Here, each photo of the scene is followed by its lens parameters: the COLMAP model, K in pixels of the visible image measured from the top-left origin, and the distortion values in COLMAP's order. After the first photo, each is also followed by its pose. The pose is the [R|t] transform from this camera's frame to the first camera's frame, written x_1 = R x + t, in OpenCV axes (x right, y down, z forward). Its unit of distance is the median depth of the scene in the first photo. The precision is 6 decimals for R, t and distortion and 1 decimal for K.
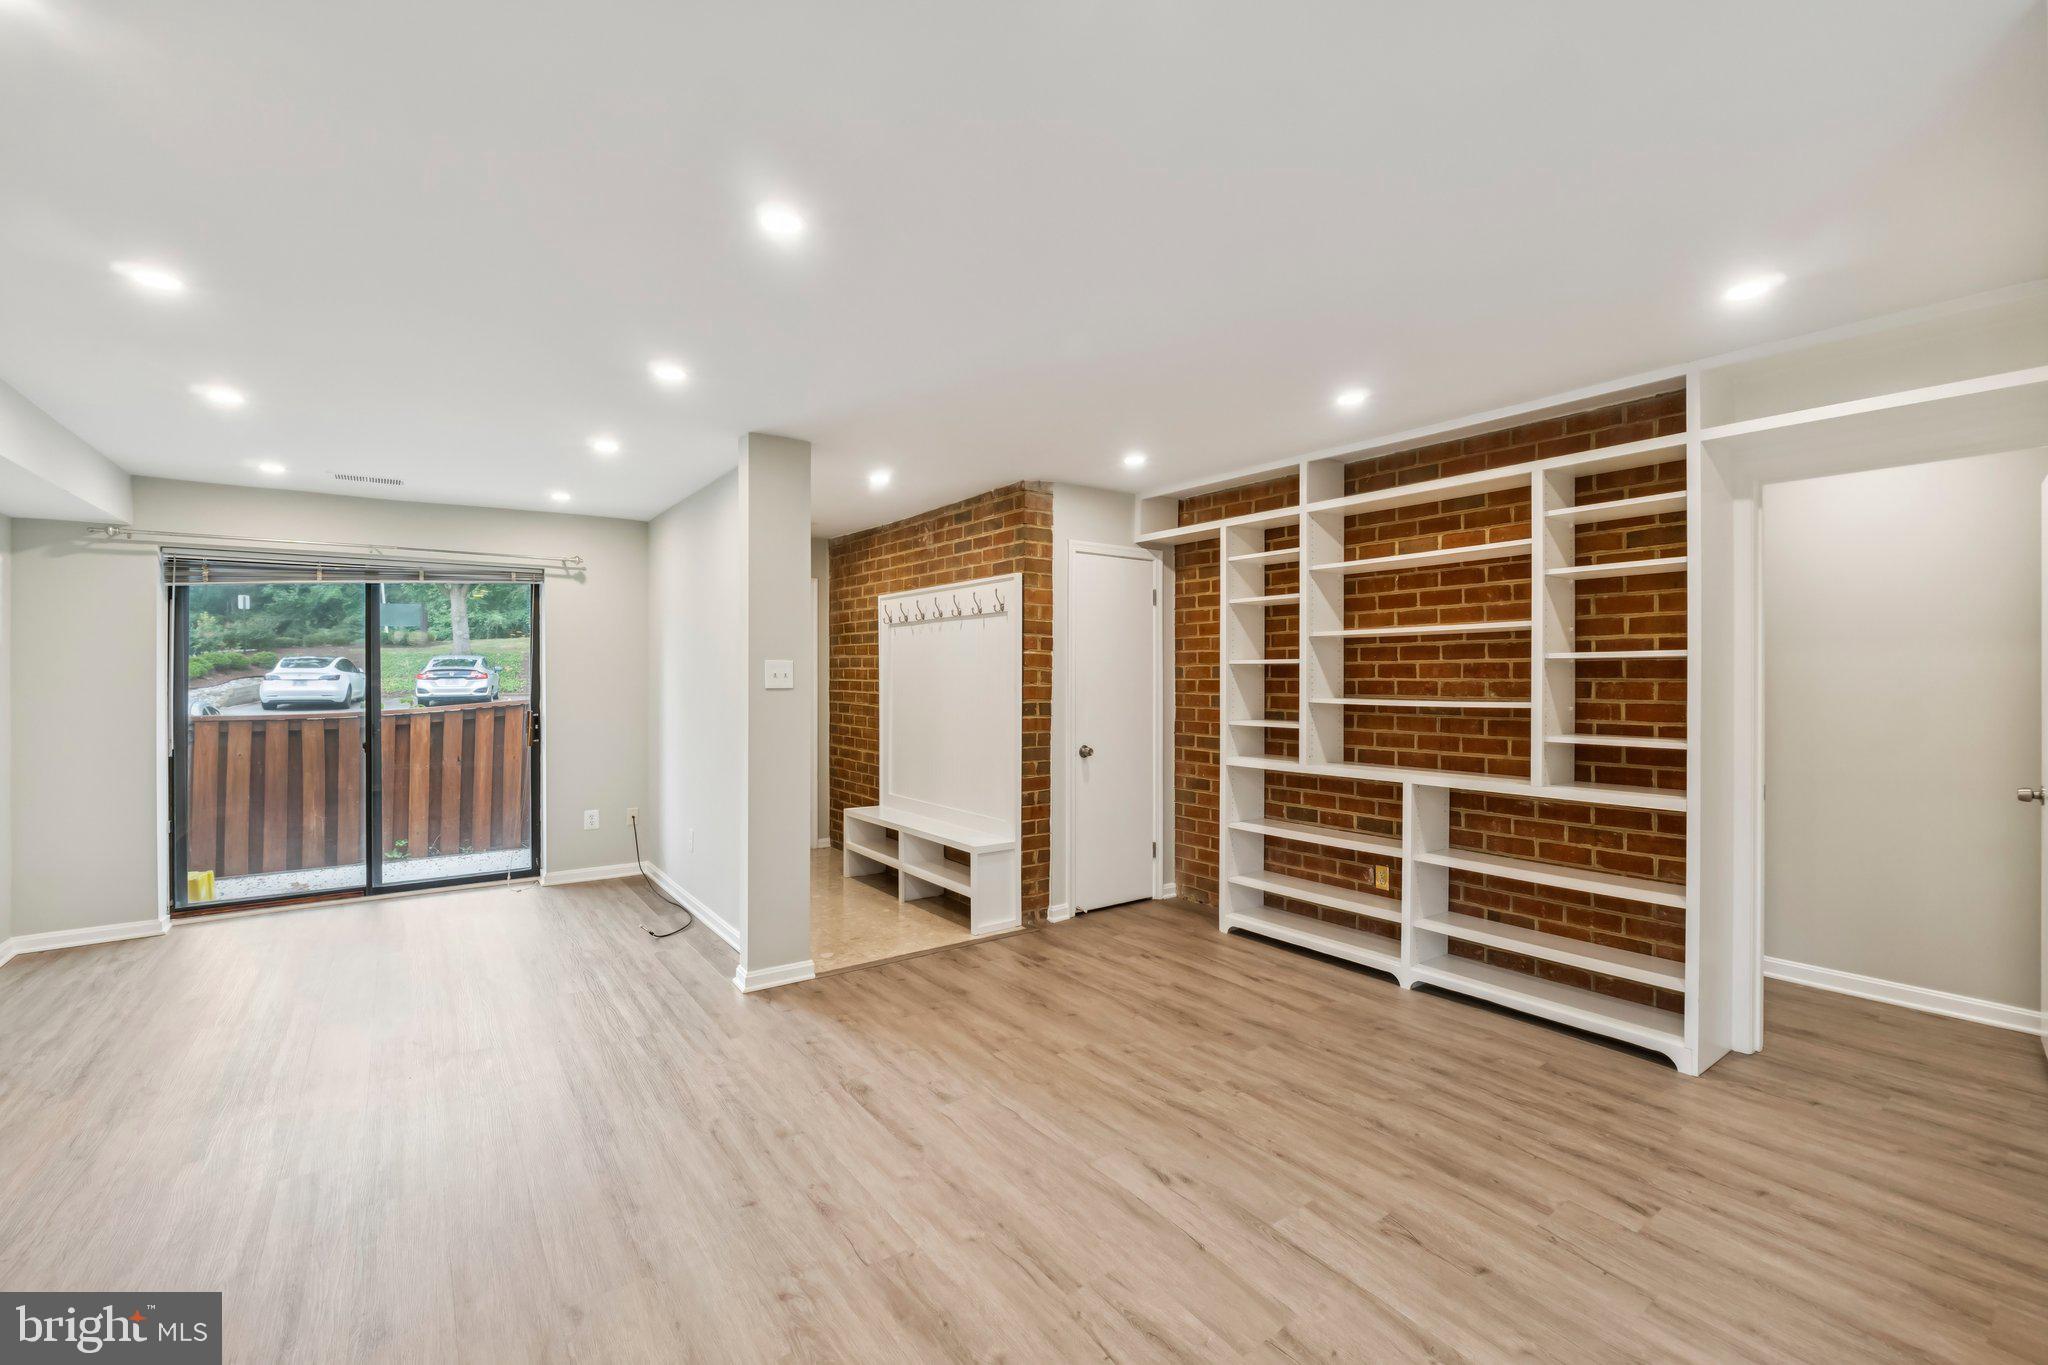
lens RADIAL K [[871.0, 0, 1033.0], [0, 871.0, 678.1], [0, 0, 1]] dist [-0.010169, 0.000193]
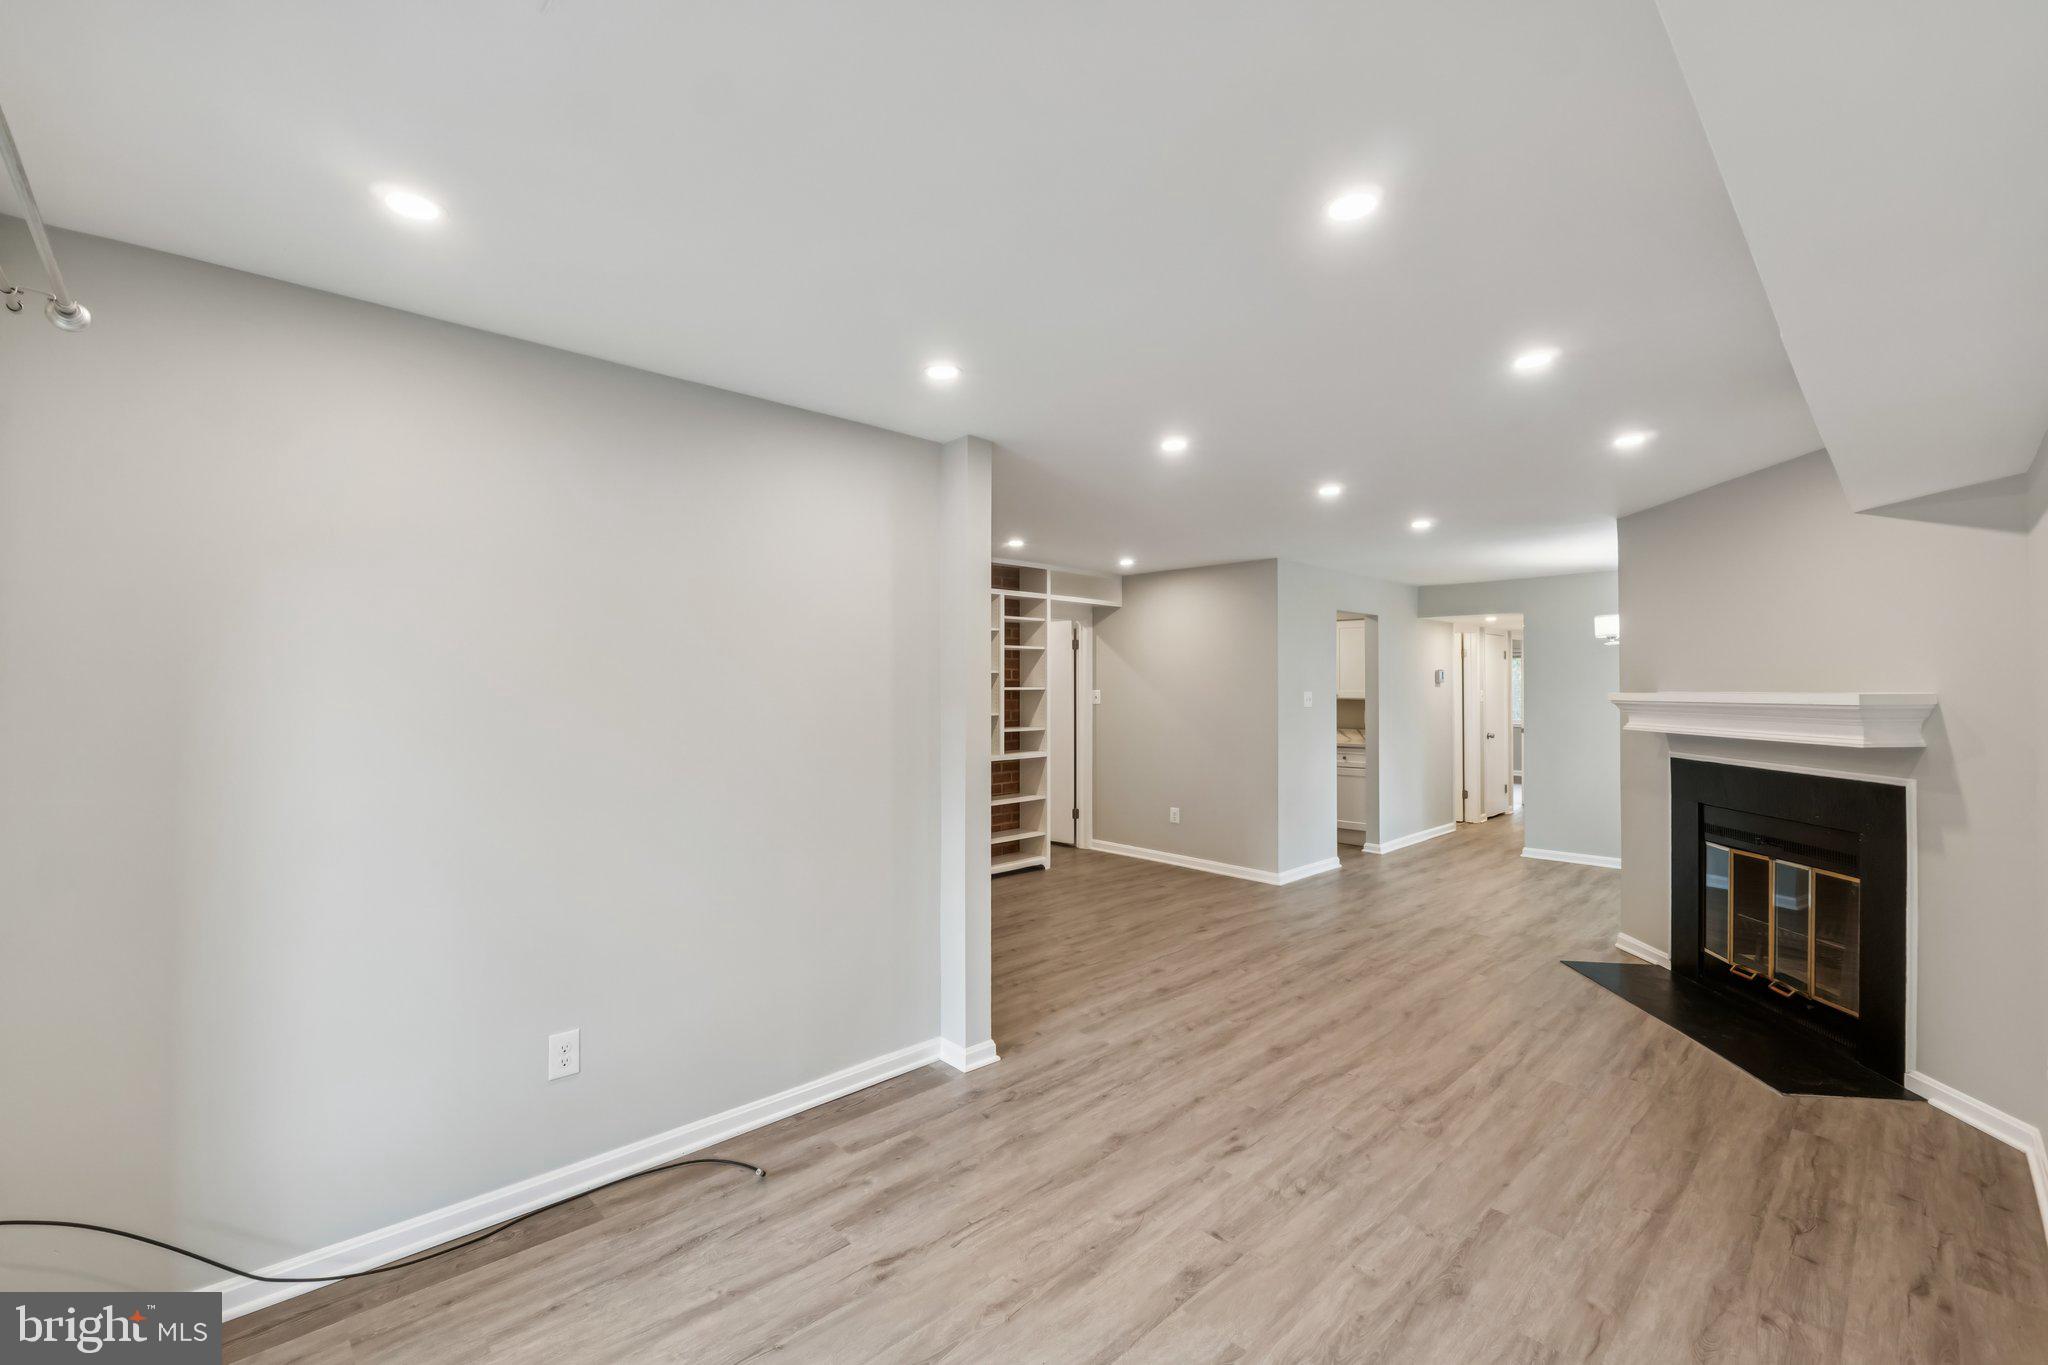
lens RADIAL K [[871.0, 0, 1037.6], [0, 871.0, 690.8], [0, 0, 1]] dist [-0.010169, 0.000193]
pose [[-0.150732, -0.003591, 0.988568, -1.492850], [0.002336, 0.999989, 0.003989, -0.027557], [-0.988572, 0.002910, -0.150722, 1.334574]]
